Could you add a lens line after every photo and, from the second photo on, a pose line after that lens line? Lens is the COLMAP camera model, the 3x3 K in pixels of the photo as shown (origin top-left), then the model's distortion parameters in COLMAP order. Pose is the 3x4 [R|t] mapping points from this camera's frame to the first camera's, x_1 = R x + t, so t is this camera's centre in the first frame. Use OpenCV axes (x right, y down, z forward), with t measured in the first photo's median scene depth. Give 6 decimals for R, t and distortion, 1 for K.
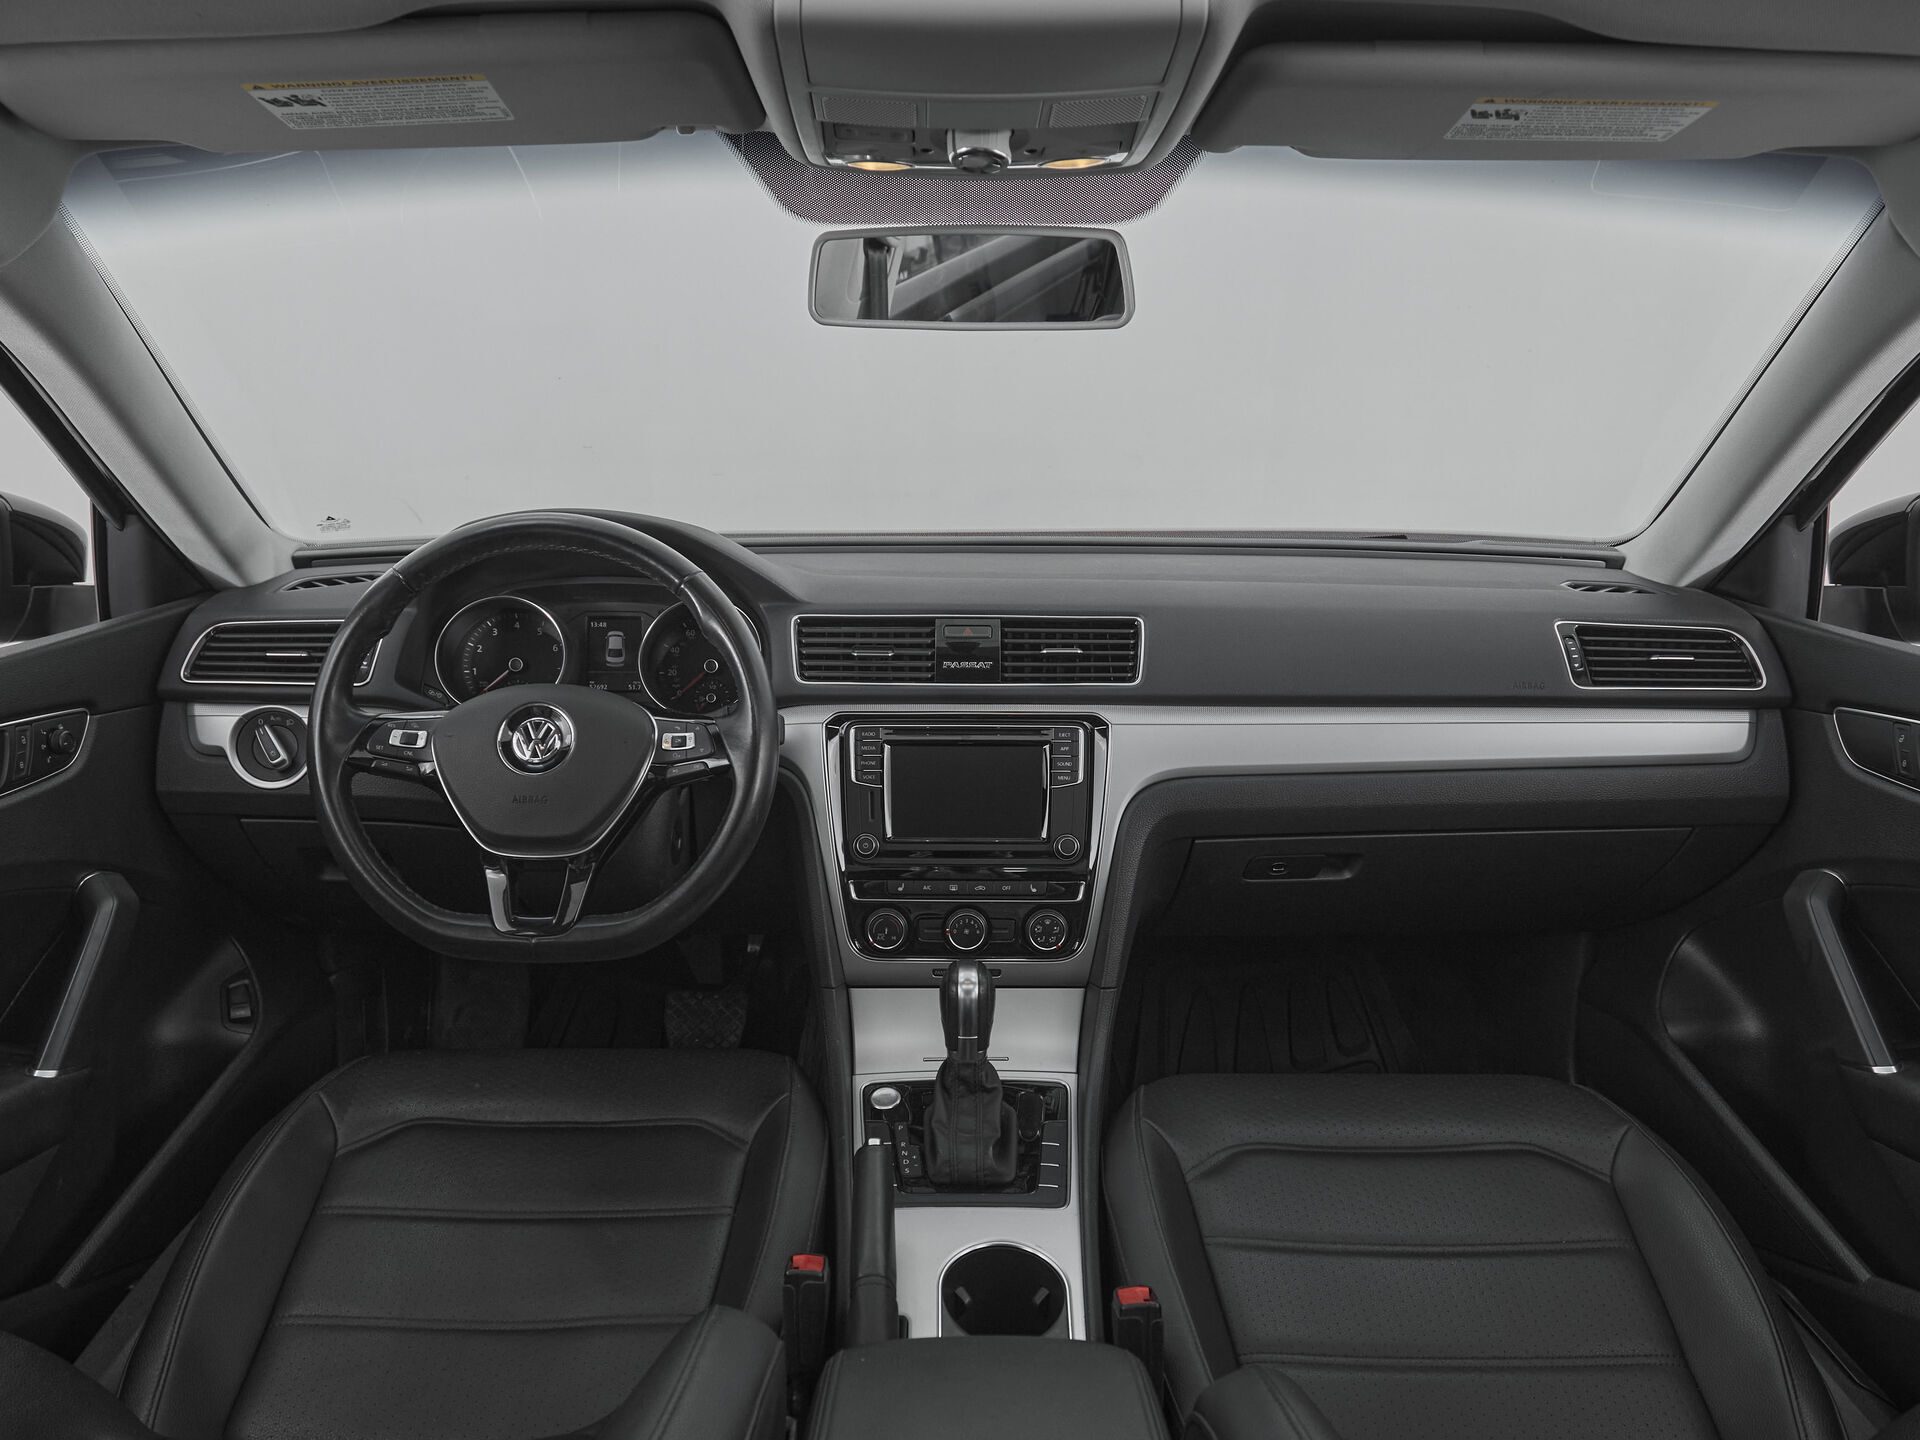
lens RADIAL K [[1355.2, 0, 934.0], [0, 1355.2, 920.4], [0, 0, 1]] dist [-0.002595, -0.000718]
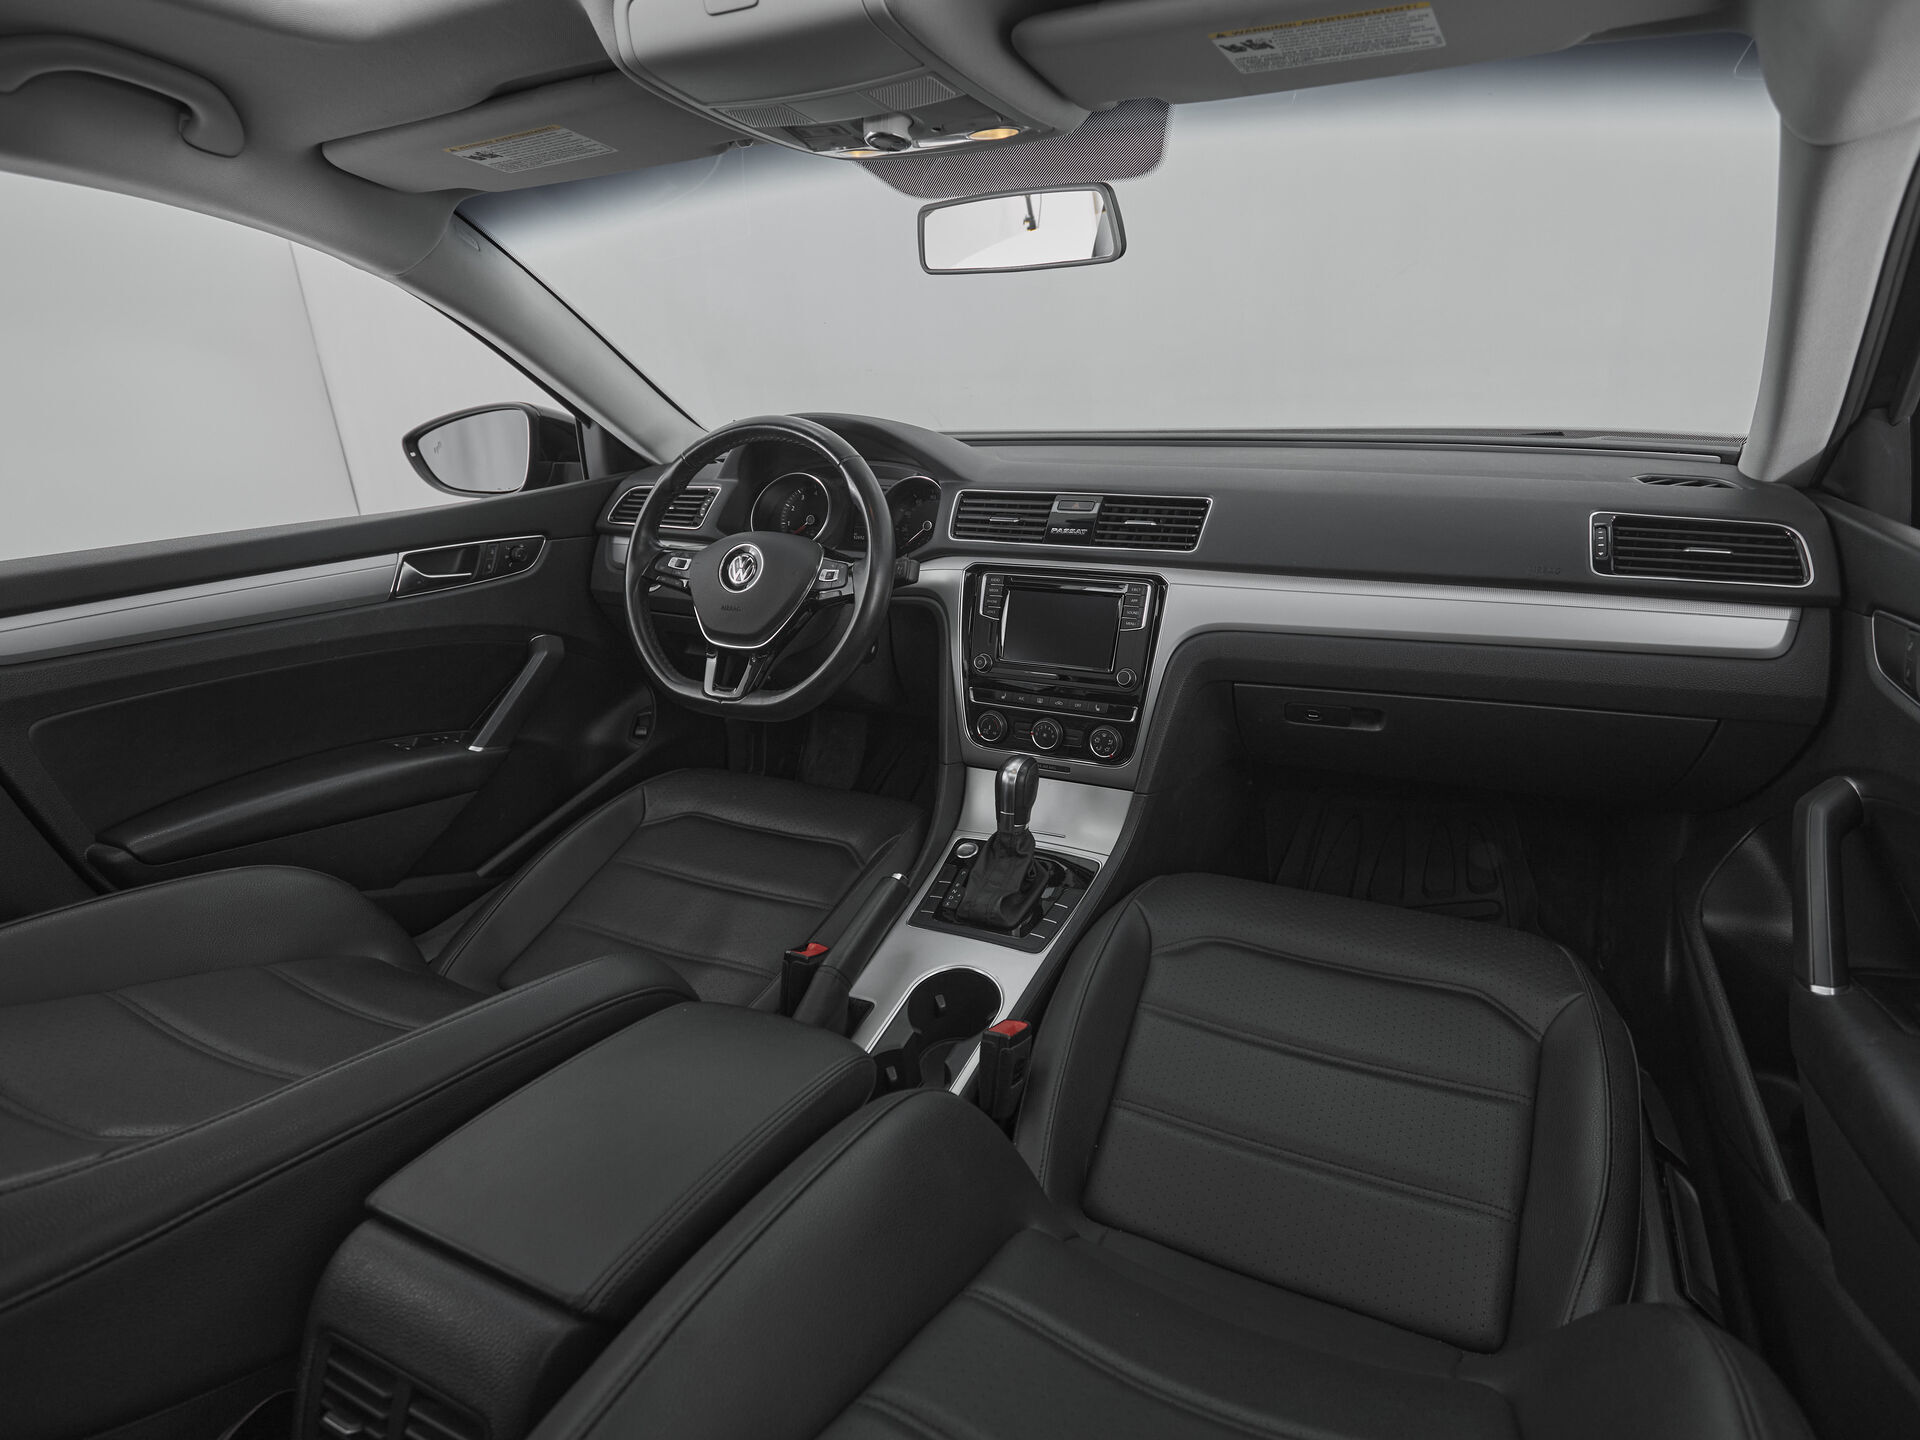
lens RADIAL K [[1000.8, 0, 985.9], [0, 1000.8, 739.2], [0, 0, 1]] dist [-0.002649, -0.000769]
pose [[0.905945, 0.123374, -0.405021, 0.367241], [-0.117204, 0.992298, 0.040106, -0.019999], [0.406850, 0.011136, 0.913427, 0.095194]]
